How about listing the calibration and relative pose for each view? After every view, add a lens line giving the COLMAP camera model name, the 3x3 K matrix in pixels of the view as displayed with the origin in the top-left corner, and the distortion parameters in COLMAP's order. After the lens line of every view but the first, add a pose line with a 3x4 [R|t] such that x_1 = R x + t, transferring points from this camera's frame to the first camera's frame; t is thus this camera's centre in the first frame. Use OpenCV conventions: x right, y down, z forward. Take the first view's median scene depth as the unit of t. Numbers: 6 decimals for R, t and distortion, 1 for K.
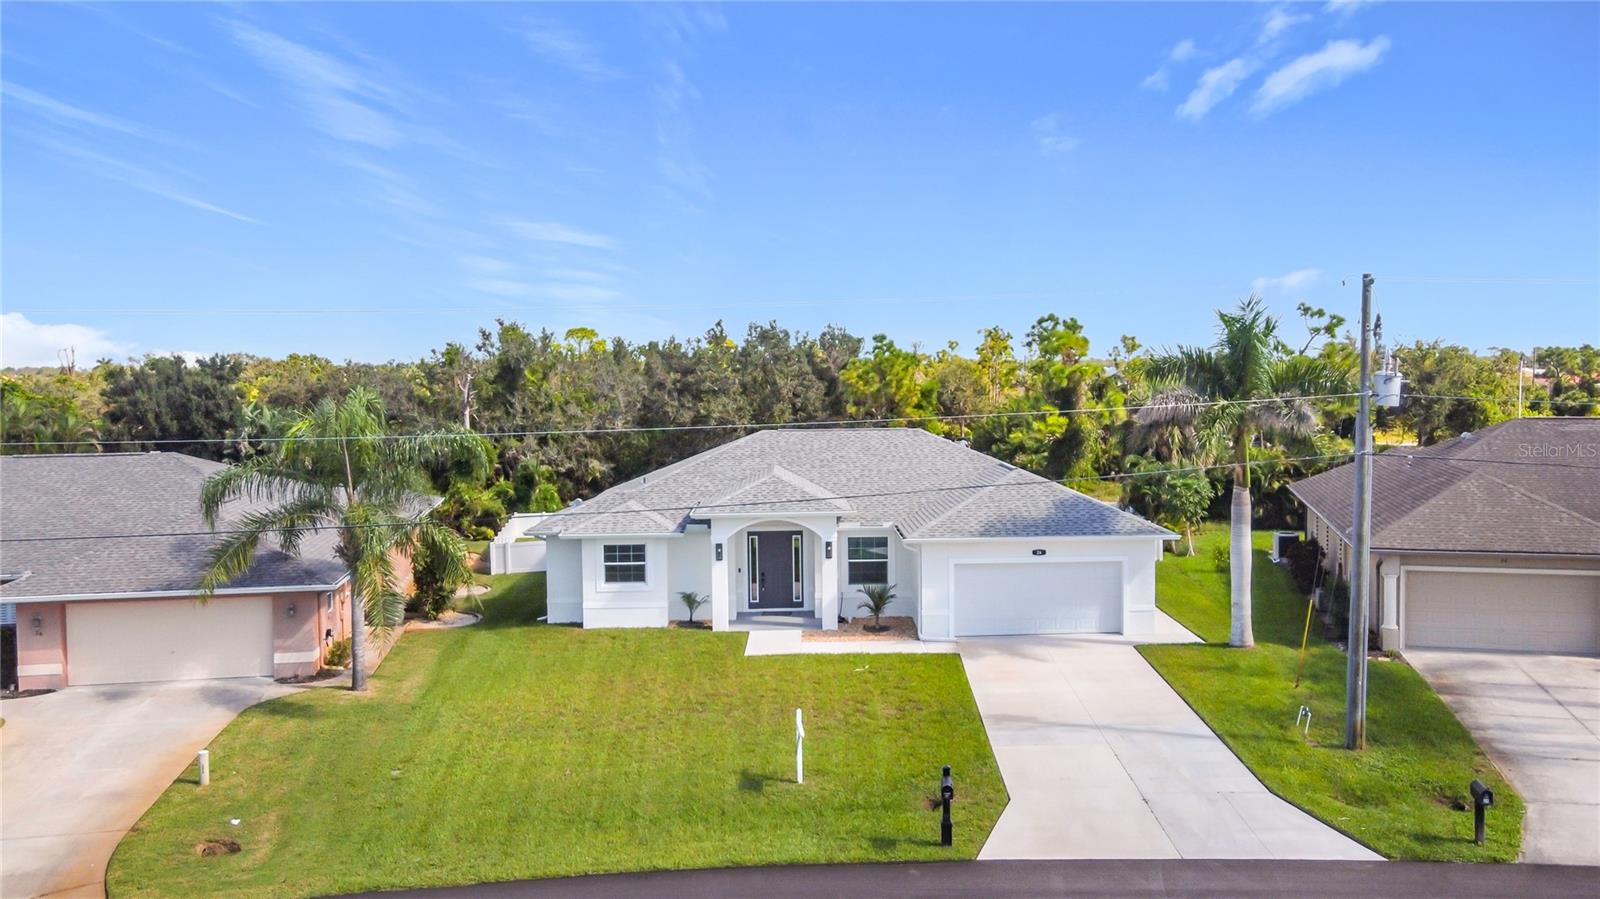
lens RADIAL K [[1282.6, 0, 849.1], [0, 1282.6, 420.1], [0, 0, 1]] dist [0.004373, 0.007904]
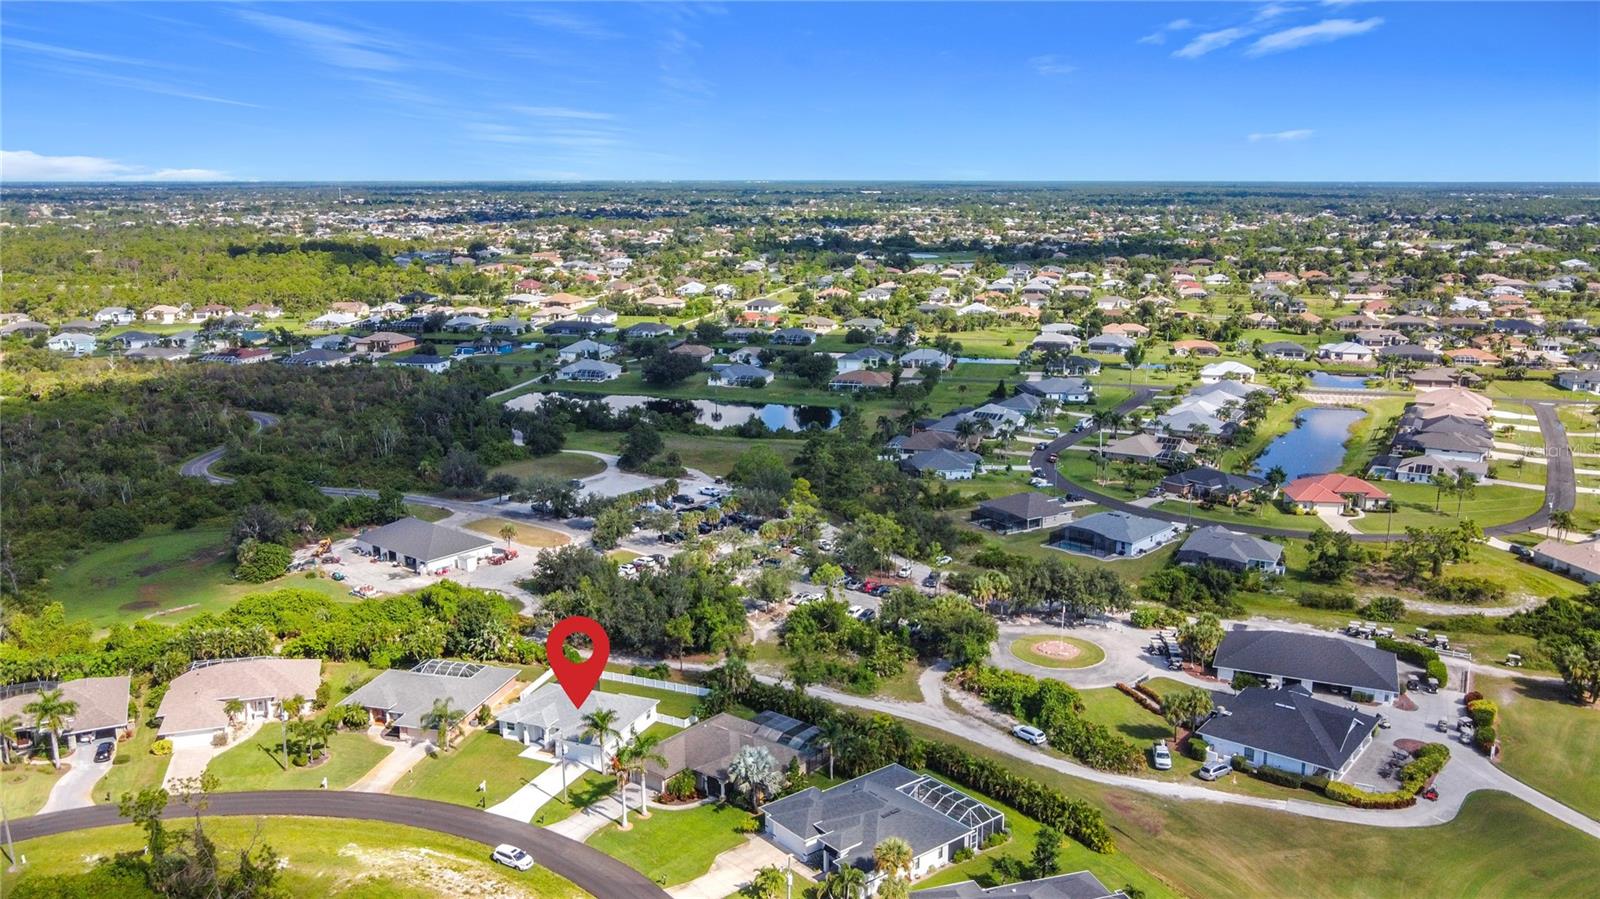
lens RADIAL K [[1267.8, 0, 793.4], [0, 1267.8, 448.2], [0, 0, 1]] dist [0.002480, 0.008707]
pose [[0.903425, 0.098839, -0.417198, 2.654653], [-0.025111, 0.983593, 0.178648, -1.784693], [0.428010, -0.150919, 0.891084, -2.578791]]
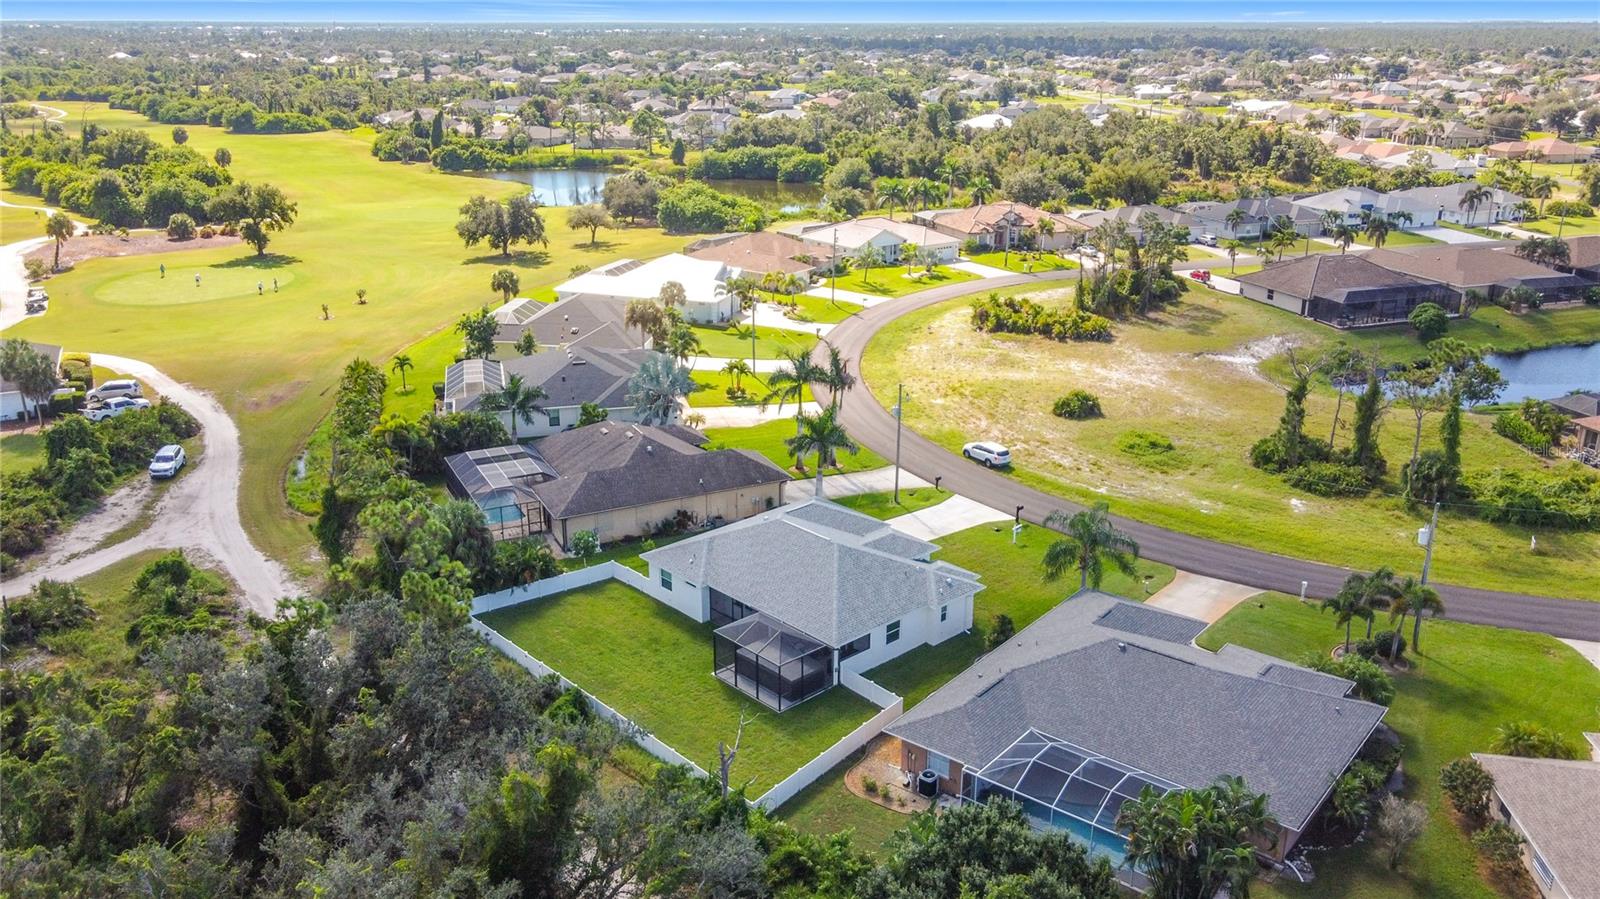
lens RADIAL K [[1264.2, 0, 800.0], [0, 1264.2, 449.5], [0, 0, 1]] dist [-0.004511, 0.040752]
pose [[-0.641146, -0.240200, 0.728859, -1.592977], [0.037529, 0.938804, 0.342401, -0.890305], [-0.766501, 0.246882, -0.592896, 2.521055]]
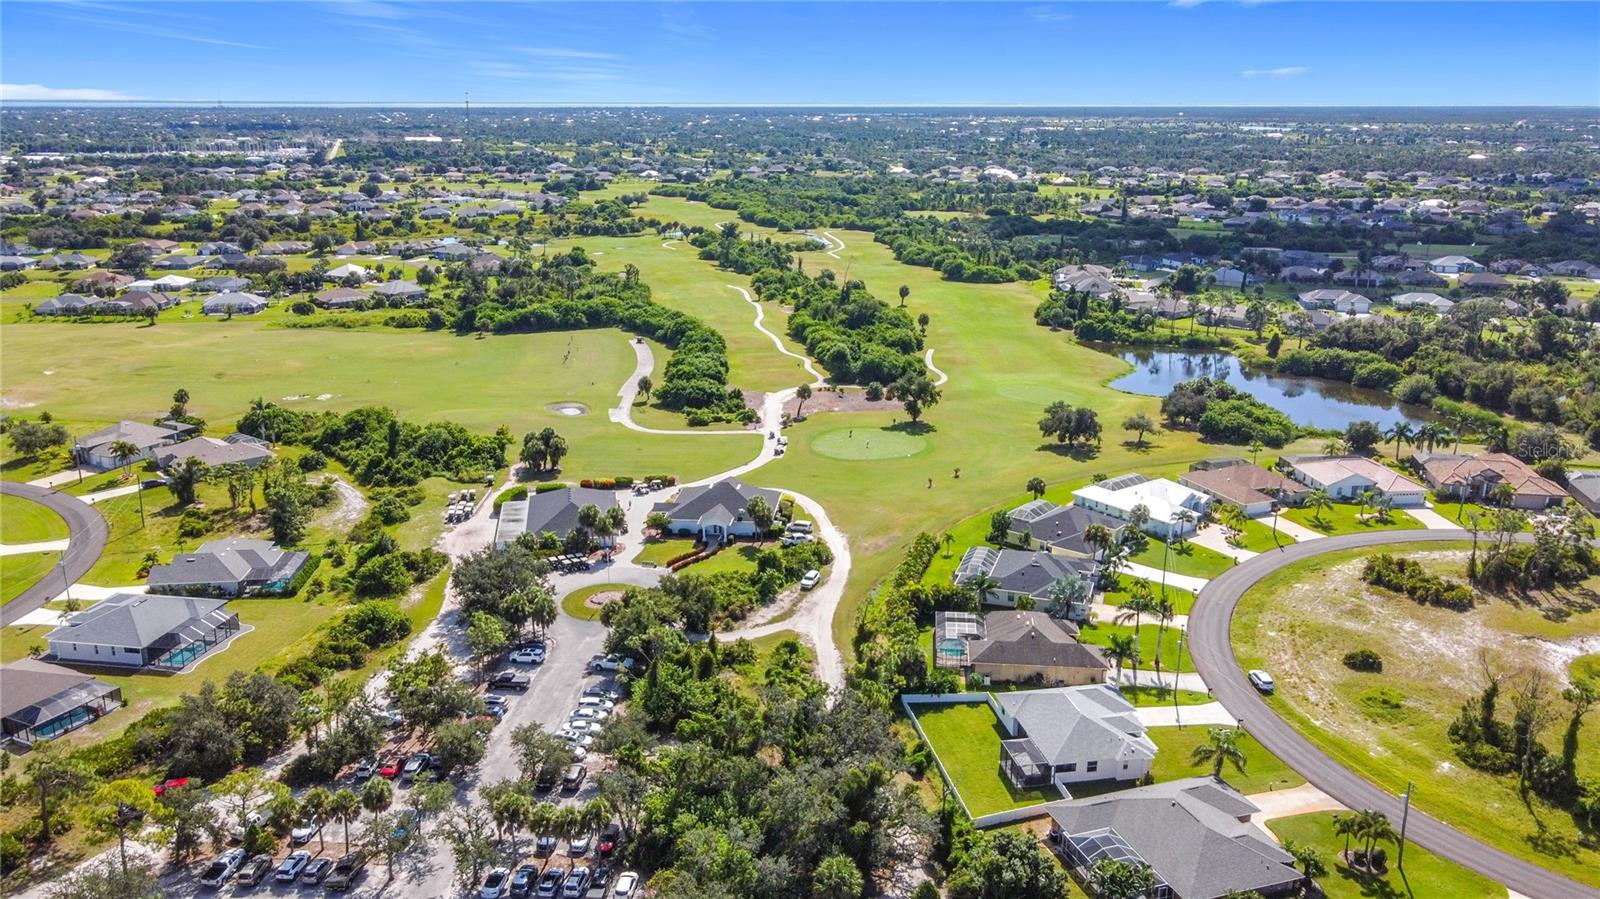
lens RADIAL K [[1240.5, 0, 803.8], [0, 1240.5, 446.9], [0, 0, 1]] dist [-0.002663, 0.031792]
pose [[-0.136976, -0.261251, 0.955503, -3.643982], [0.038469, 0.962464, 0.268670, -1.976314], [-0.989827, 0.073558, -0.121785, 2.565276]]
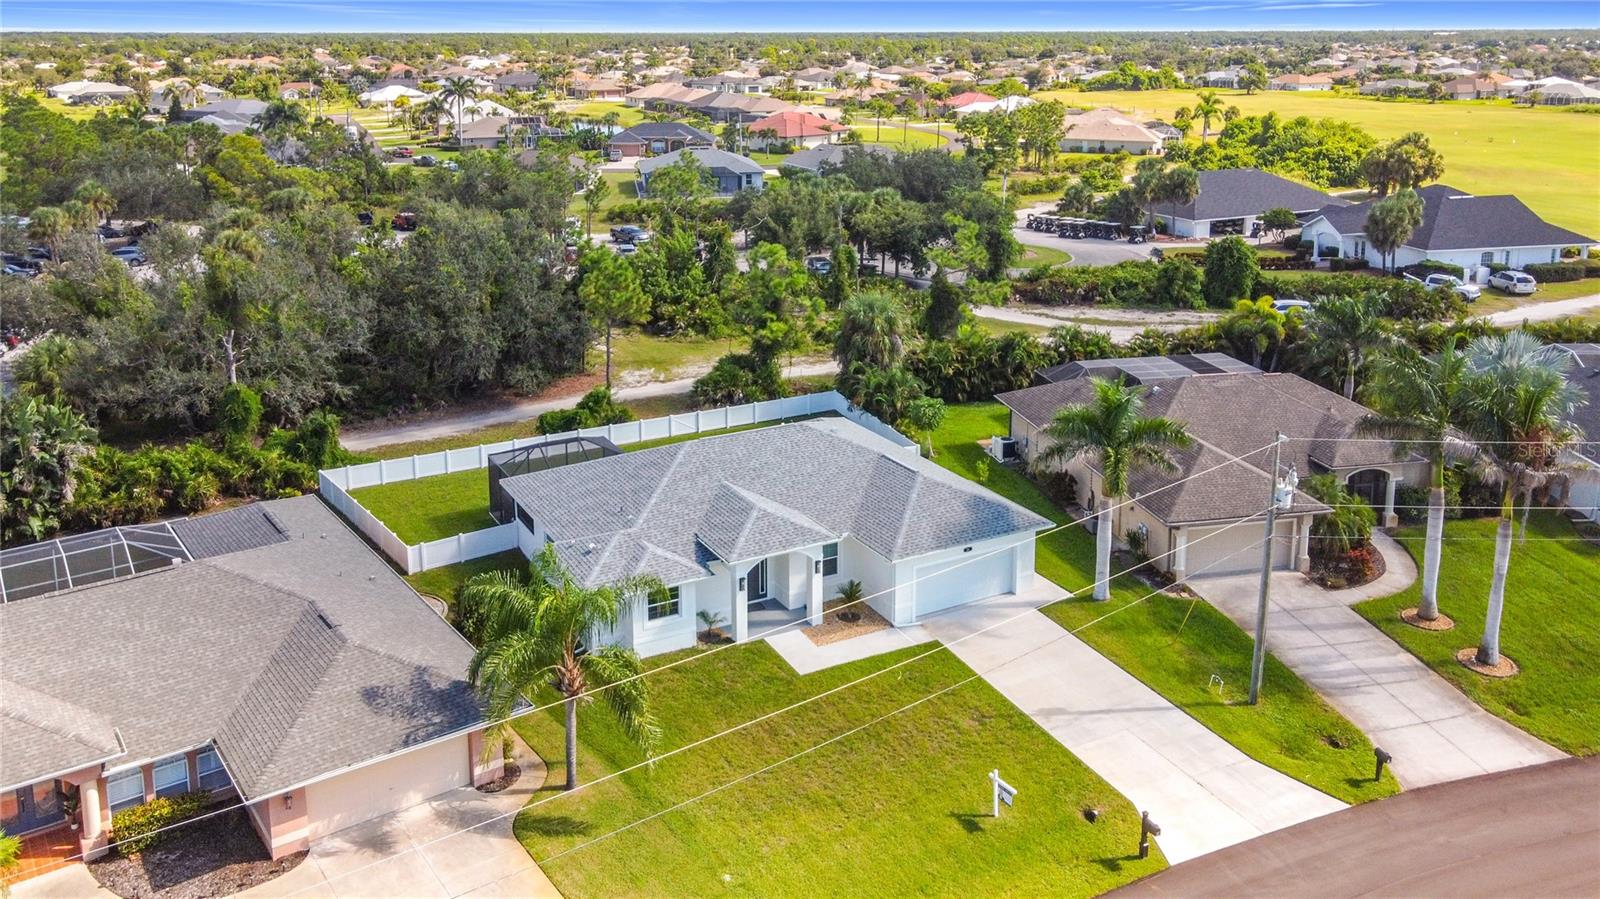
lens RADIAL K [[1267.2, 0, 772.5], [0, 1267.2, 289.4], [0, 0, 1]] dist [0.005079, 0.016291]
pose [[0.905460, -0.080025, 0.416819, -0.587439], [0.013957, 0.987147, 0.159205, -0.392558], [-0.424202, -0.138336, 0.894939, -0.091392]]
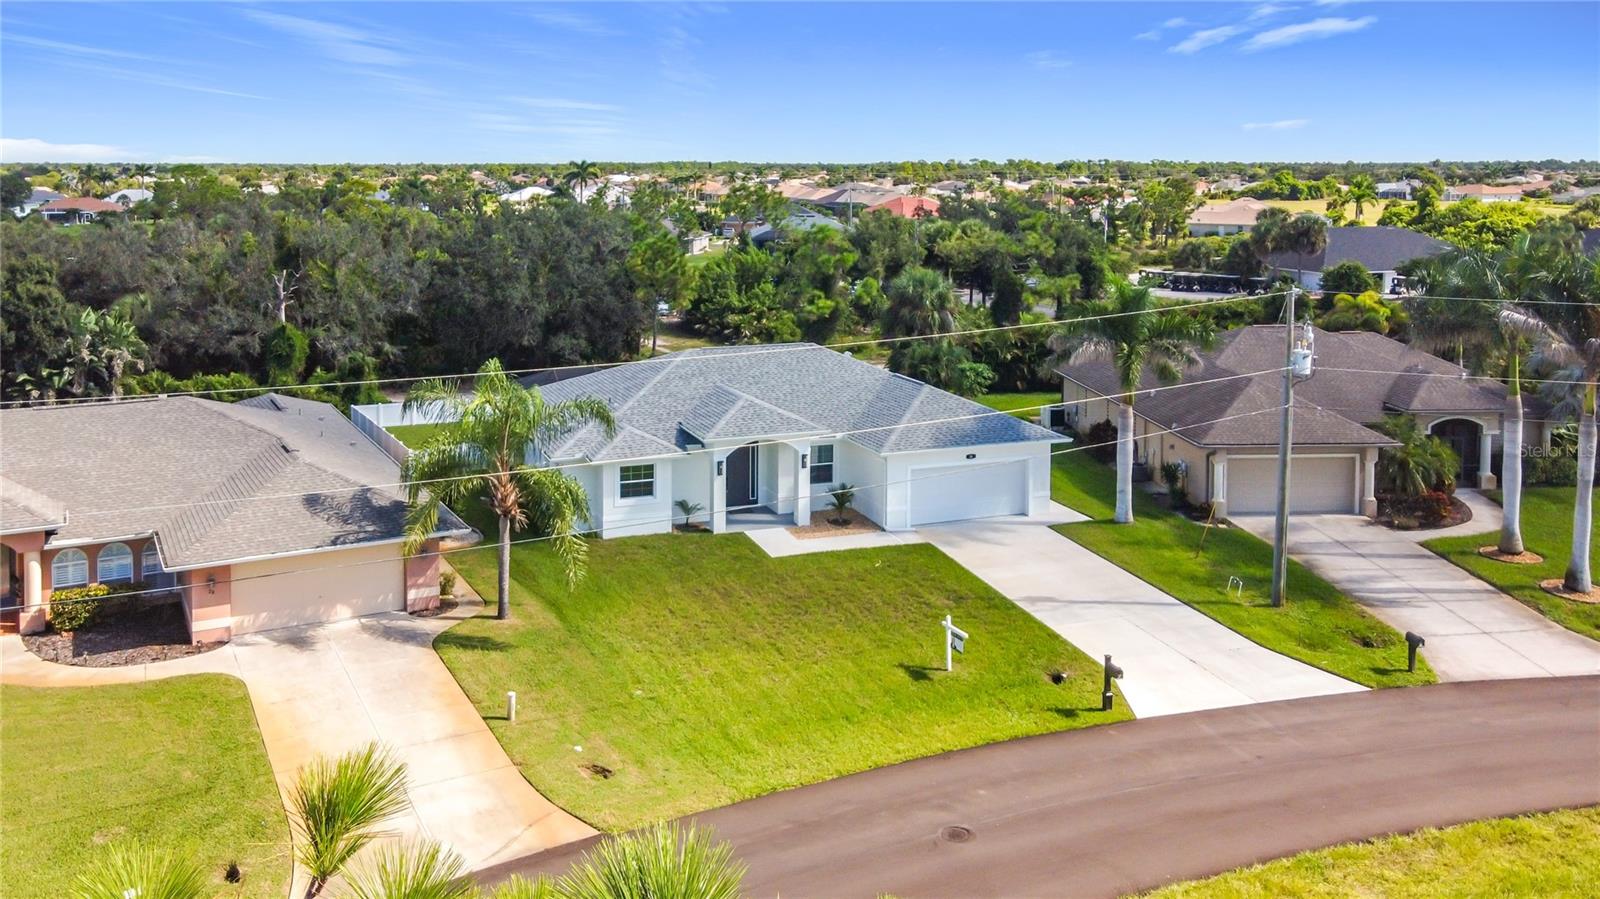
lens RADIAL K [[1282.1, 0, 712.8], [0, 1282.1, 251.6], [0, 0, 1]] dist [0.007607, 0.013381]
pose [[0.961471, -0.011390, 0.274669, -0.449149], [0.004573, 0.999666, 0.025445, -0.134959], [-0.274867, -0.023208, 0.961202, -0.155376]]
